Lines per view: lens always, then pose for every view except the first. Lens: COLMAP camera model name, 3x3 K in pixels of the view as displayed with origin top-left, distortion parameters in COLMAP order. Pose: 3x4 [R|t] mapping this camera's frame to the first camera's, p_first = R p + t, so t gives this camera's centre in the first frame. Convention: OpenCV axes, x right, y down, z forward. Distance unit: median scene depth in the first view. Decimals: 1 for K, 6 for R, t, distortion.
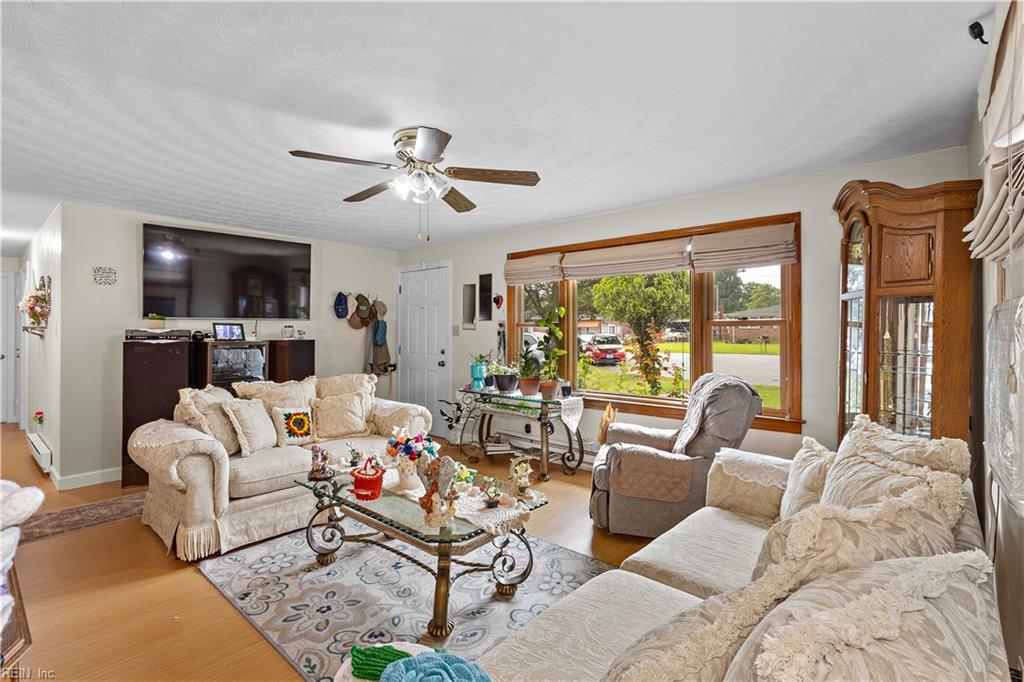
lens RADIAL K [[476.1, 0, 514.0], [0, 476.1, 334.7], [0, 0, 1]] dist [-0.000721, -0.000515]
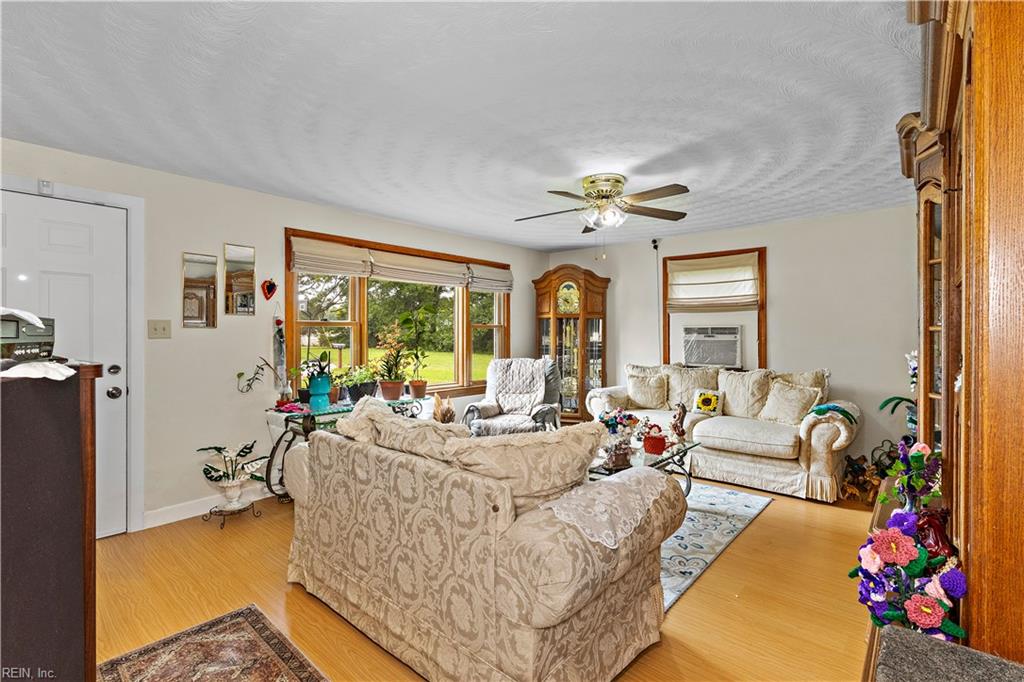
lens RADIAL K [[476.1, 0, 514.0], [0, 476.1, 334.7], [0, 0, 1]] dist [-0.000721, -0.000515]
pose [[-0.002098, -0.006583, 0.999976, -0.855751], [-0.000776, 0.999978, 0.006582, -0.007246], [-0.999997, -0.000762, -0.002103, 0.718585]]
